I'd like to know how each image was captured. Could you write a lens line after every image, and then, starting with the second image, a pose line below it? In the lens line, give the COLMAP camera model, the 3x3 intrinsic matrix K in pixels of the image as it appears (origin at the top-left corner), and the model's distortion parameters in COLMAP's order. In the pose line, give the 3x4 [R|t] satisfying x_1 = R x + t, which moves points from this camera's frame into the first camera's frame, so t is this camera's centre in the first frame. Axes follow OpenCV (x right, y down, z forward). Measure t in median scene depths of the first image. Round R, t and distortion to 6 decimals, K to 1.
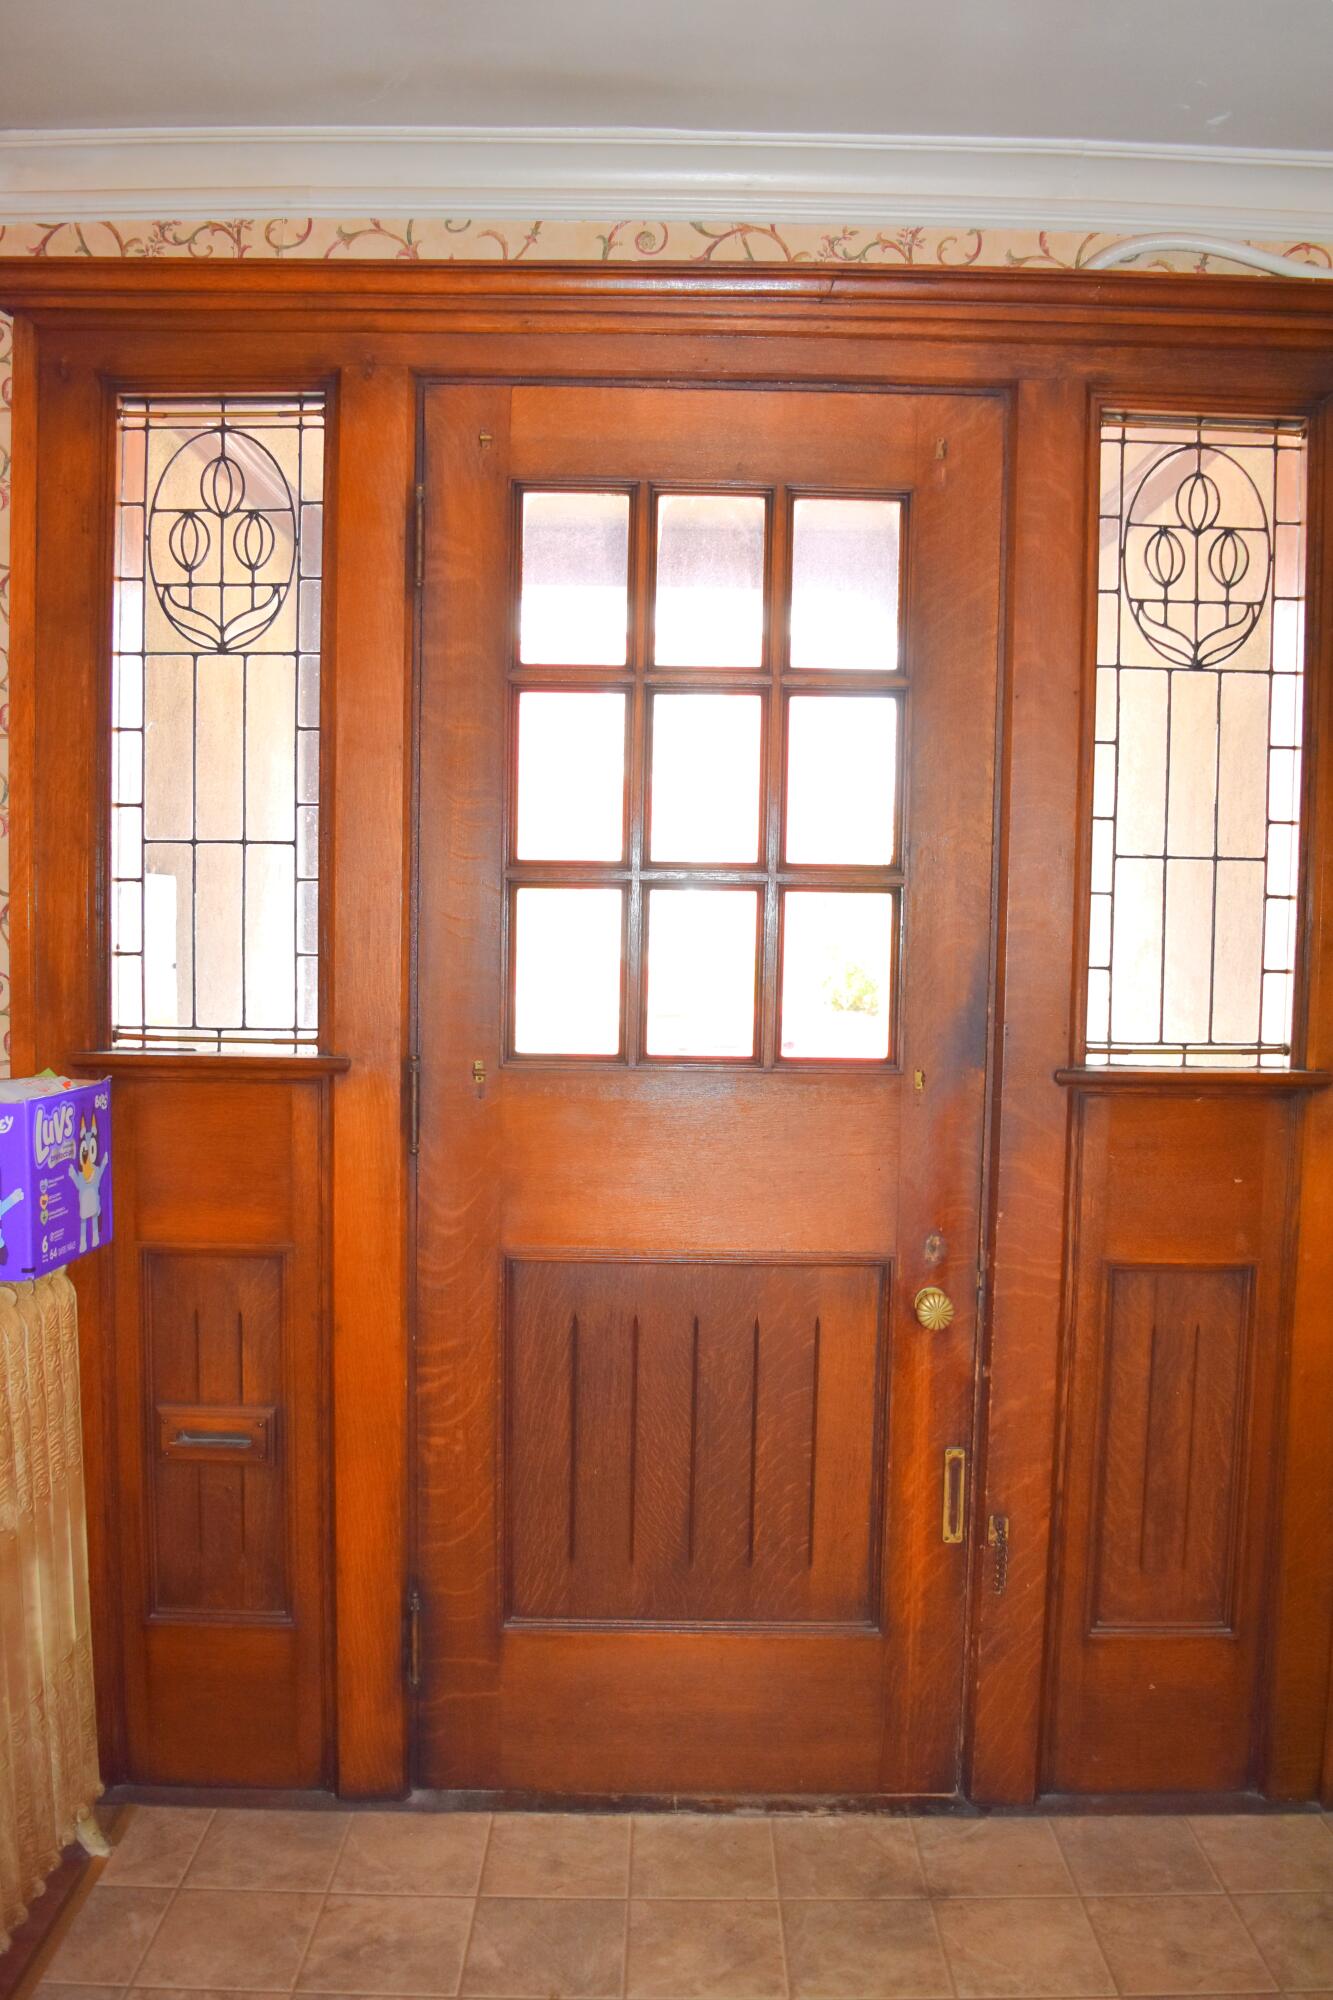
lens RADIAL K [[1584.1, 0, 665.3], [0, 1584.1, 1100.8], [0, 0, 1]] dist [-0.101521, 0.033081]
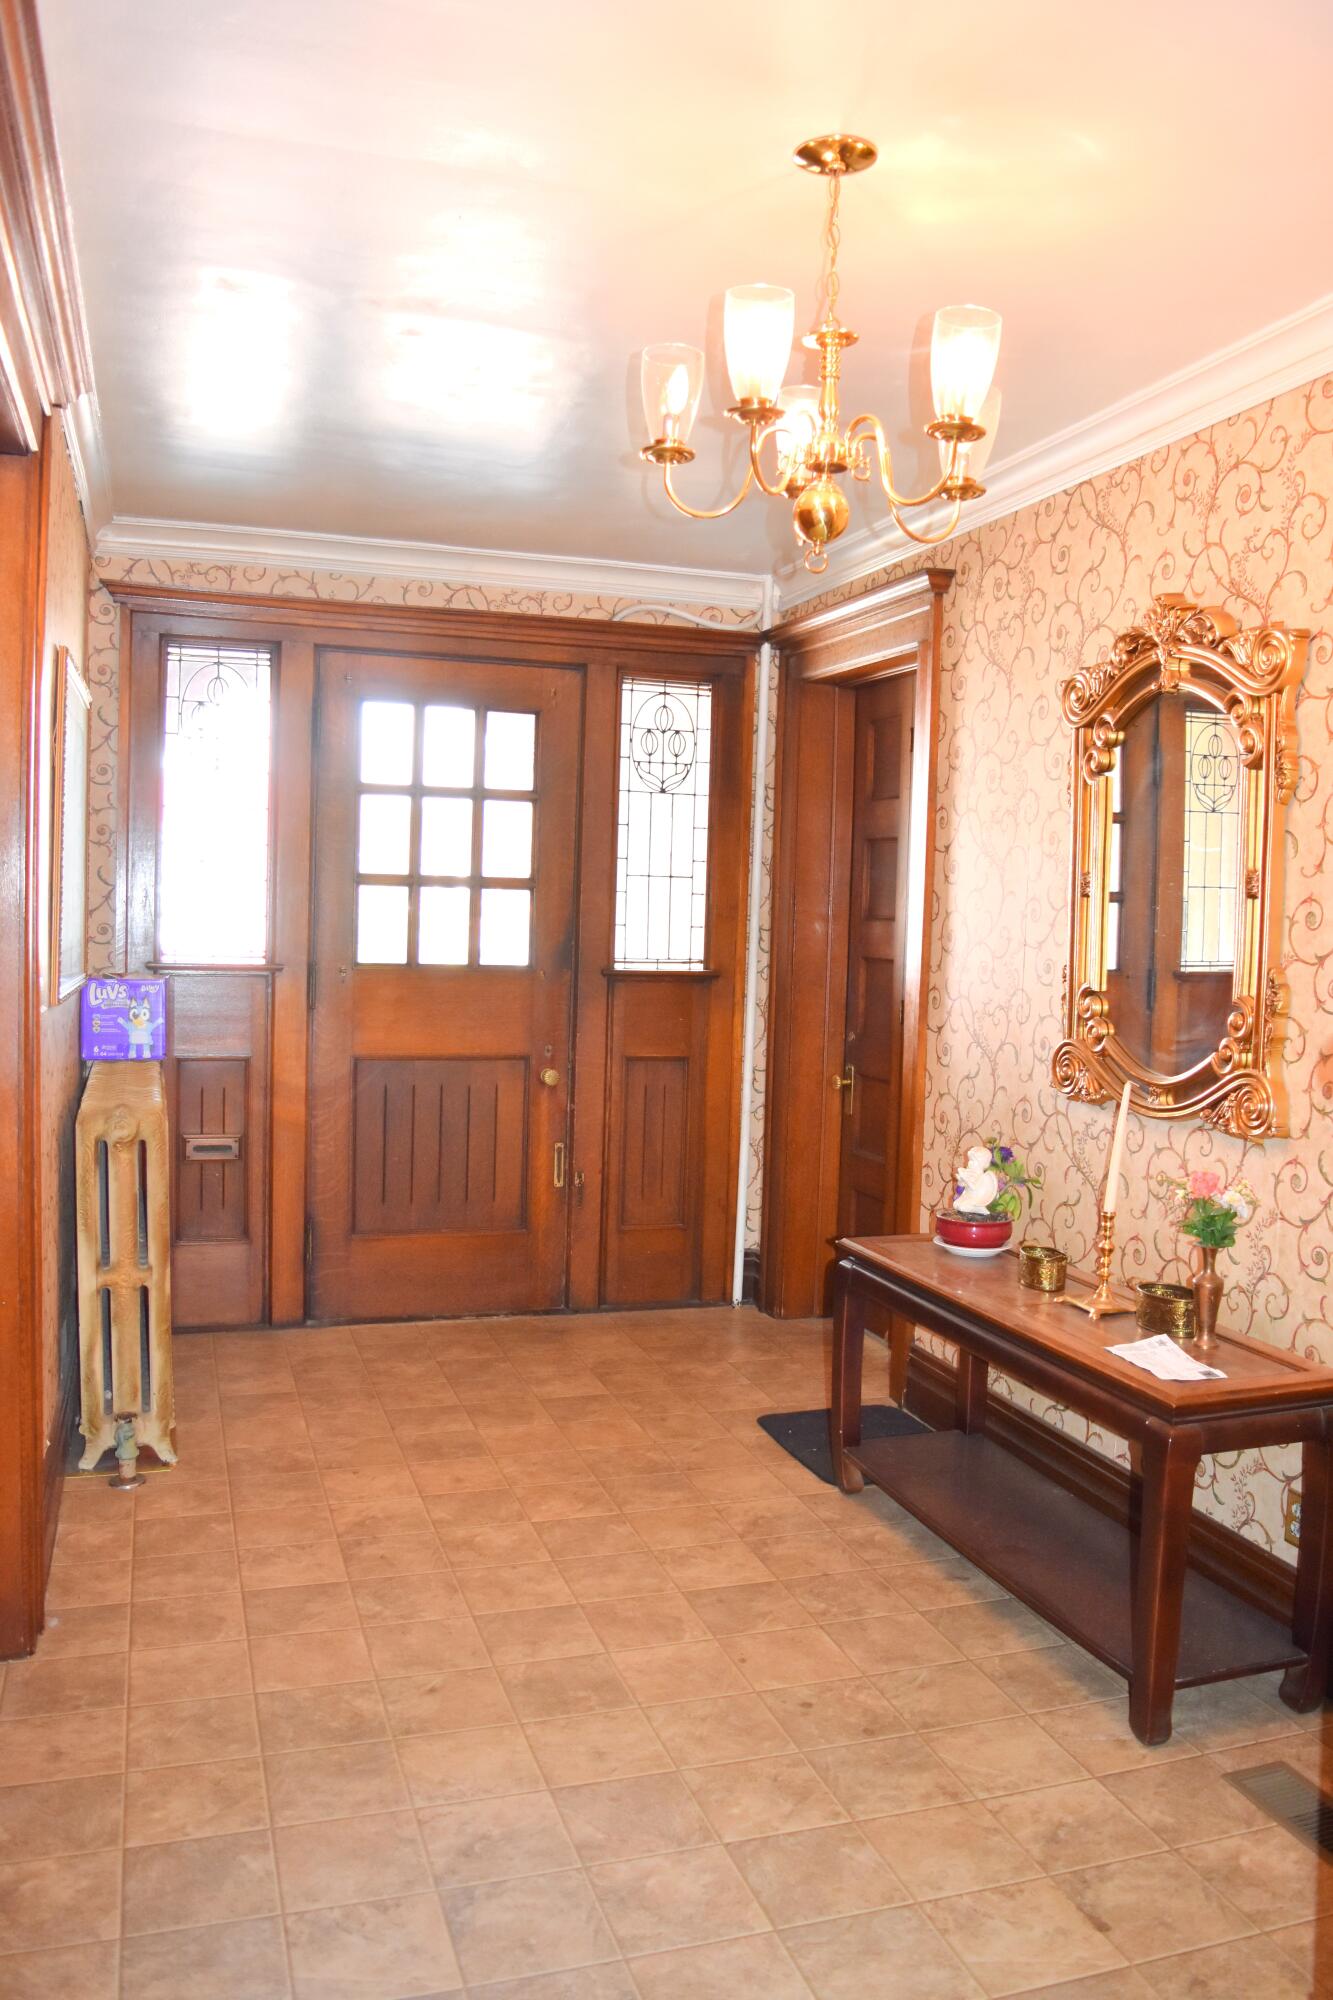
lens RADIAL K [[1584.1, 0, 683.0], [0, 1584.1, 1007.1], [0, 0, 1]] dist [-0.101521, 0.033081]
pose [[0.948387, -0.008603, 0.316999, -0.355489], [0.008433, 0.999963, 0.001910, 0.029408], [-0.317003, 0.000862, 0.948424, -1.168036]]
